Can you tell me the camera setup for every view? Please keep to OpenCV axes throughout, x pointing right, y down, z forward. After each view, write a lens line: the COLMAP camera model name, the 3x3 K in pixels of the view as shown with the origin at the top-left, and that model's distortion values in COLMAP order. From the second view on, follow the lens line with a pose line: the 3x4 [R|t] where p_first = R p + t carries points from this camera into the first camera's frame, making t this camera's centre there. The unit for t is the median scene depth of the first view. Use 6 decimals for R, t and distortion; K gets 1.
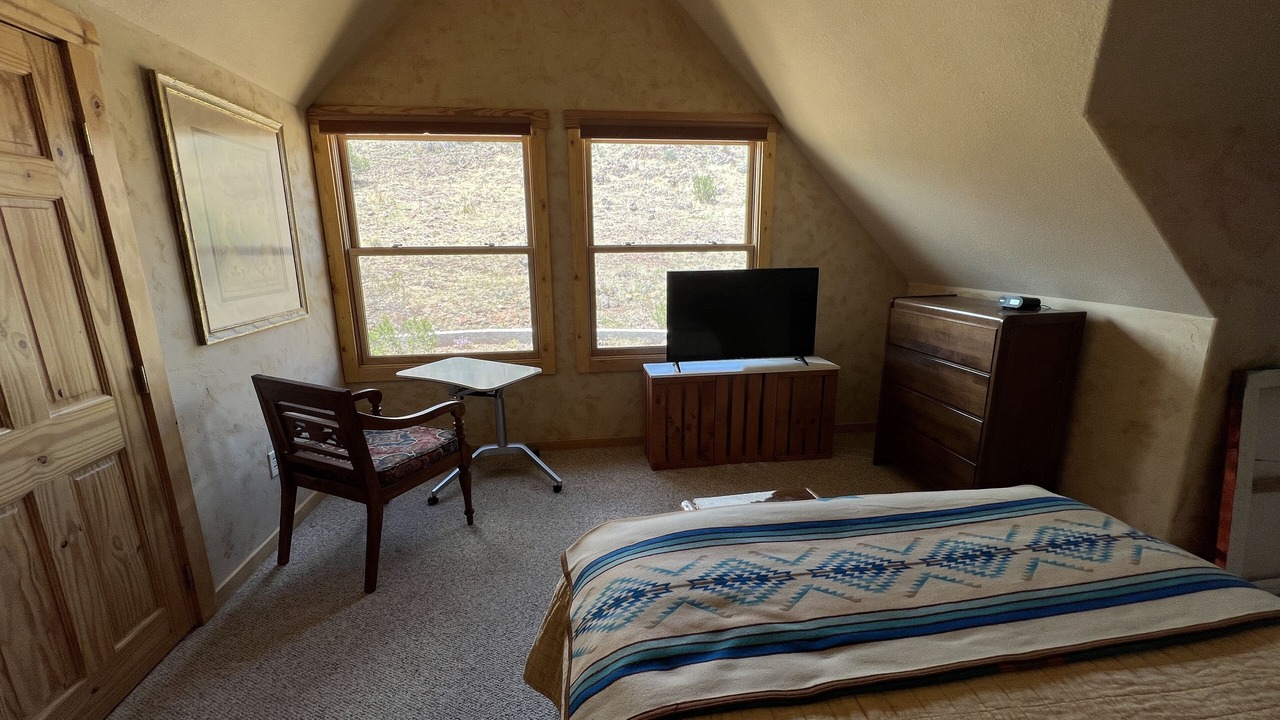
lens RADIAL K [[503.1, 0, 640.0], [0, 503.1, 360.0], [0, 0, 1]] dist [-0.001556, 0.000010]
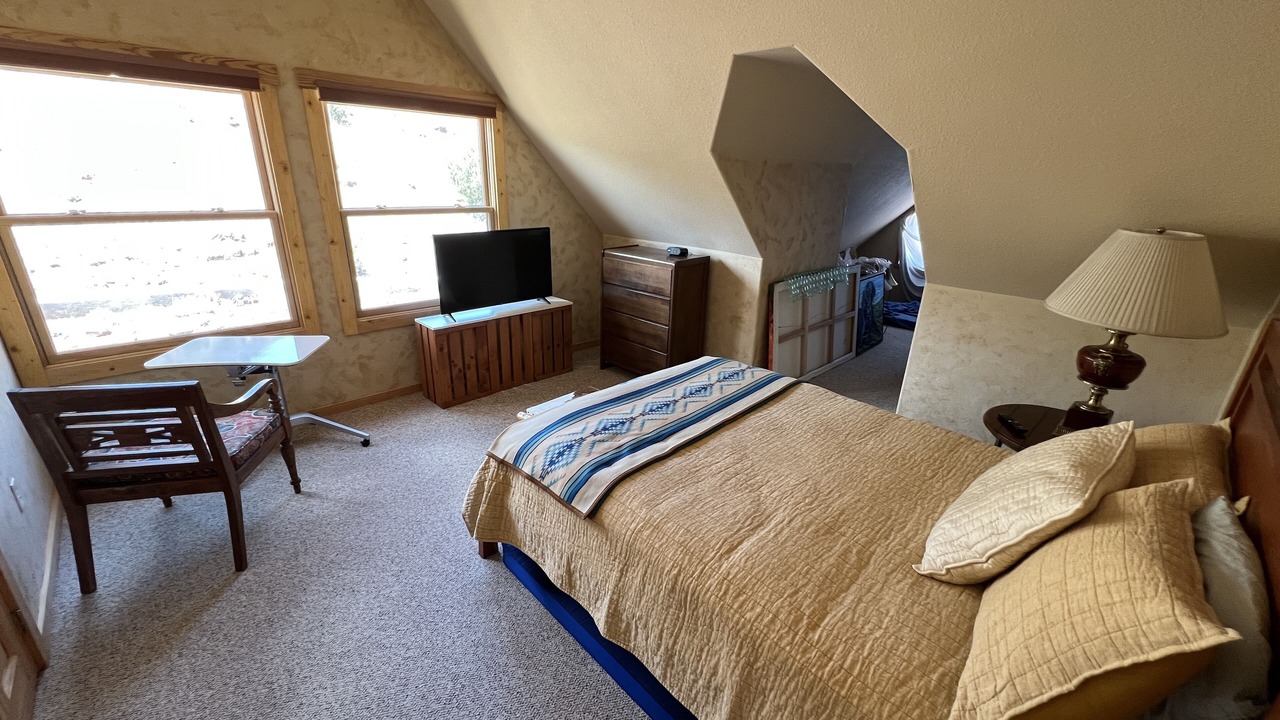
lens RADIAL K [[496.6, 0, 631.7], [0, 496.6, 356.3], [0, 0, 1]] dist [0.000254, -0.000092]
pose [[0.806025, -0.170053, 0.566927, -0.303021], [0.099795, 0.983171, 0.153026, -0.038682], [-0.583409, -0.066766, 0.809430, -0.210637]]
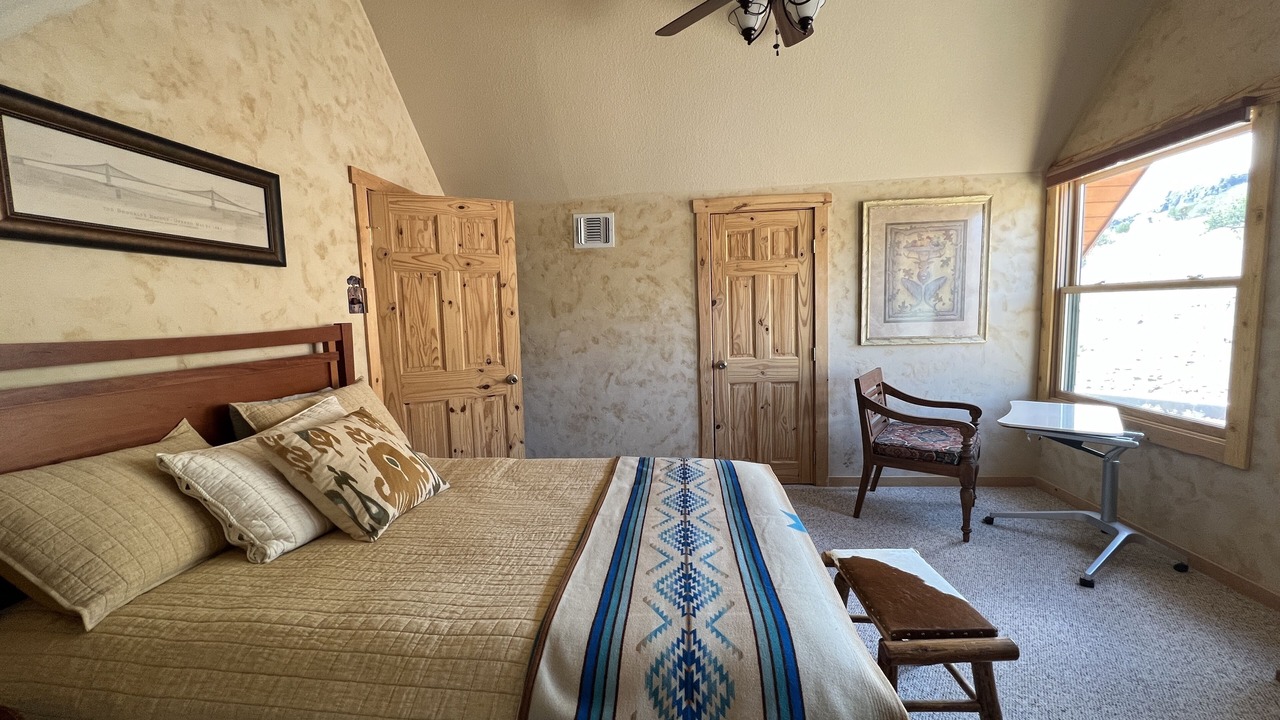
lens RADIAL K [[516.2, 0, 646.2], [0, 516.2, 358.3], [0, 0, 1]] dist [0.000217, -0.000021]
pose [[-0.210719, 0.108137, -0.971547, 0.792556], [-0.188034, 0.970819, 0.148839, -0.083552], [0.959292, 0.214047, -0.184237, 0.450716]]
